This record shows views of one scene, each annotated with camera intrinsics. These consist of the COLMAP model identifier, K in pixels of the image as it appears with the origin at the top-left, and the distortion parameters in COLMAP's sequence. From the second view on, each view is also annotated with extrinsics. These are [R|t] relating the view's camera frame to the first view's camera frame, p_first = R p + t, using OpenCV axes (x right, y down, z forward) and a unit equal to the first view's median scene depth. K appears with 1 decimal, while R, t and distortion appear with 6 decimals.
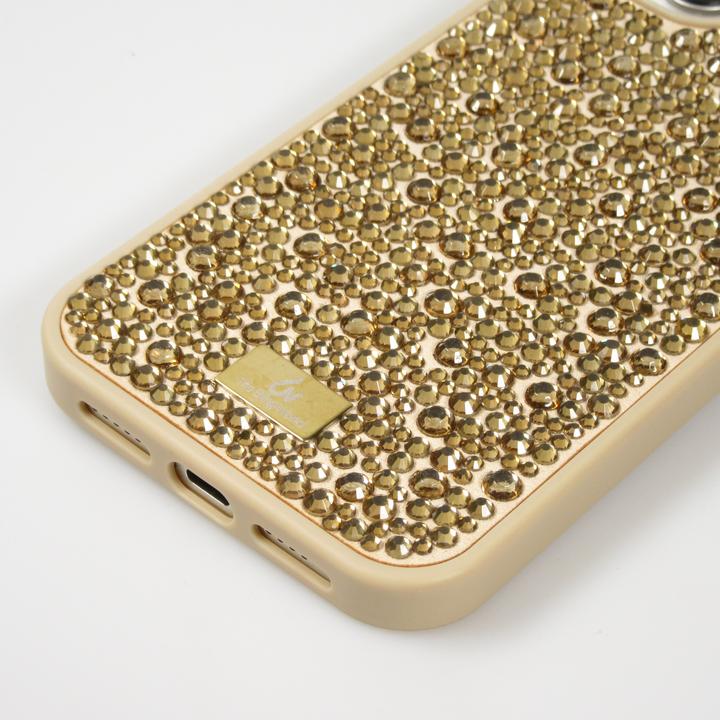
lens RADIAL K [[2243.4, 0, 360.0], [0, 2243.4, 360.3], [0, 0, 1]] dist [0.040393, 0.000000]
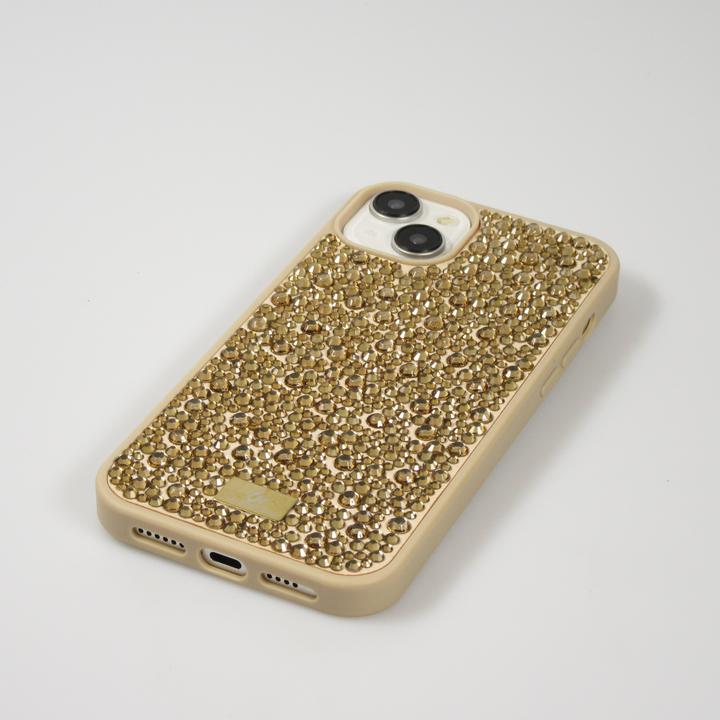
lens RADIAL K [[2243.4, 0, 359.9], [0, 2243.4, 359.9], [0, 0, 1]] dist [0.040393, 0.000000]
pose [[0.961944, -0.154712, 0.225230, -0.303377], [0.189432, 0.971625, -0.141633, 0.156008], [-0.196927, 0.178909, 0.963956, -0.604473]]
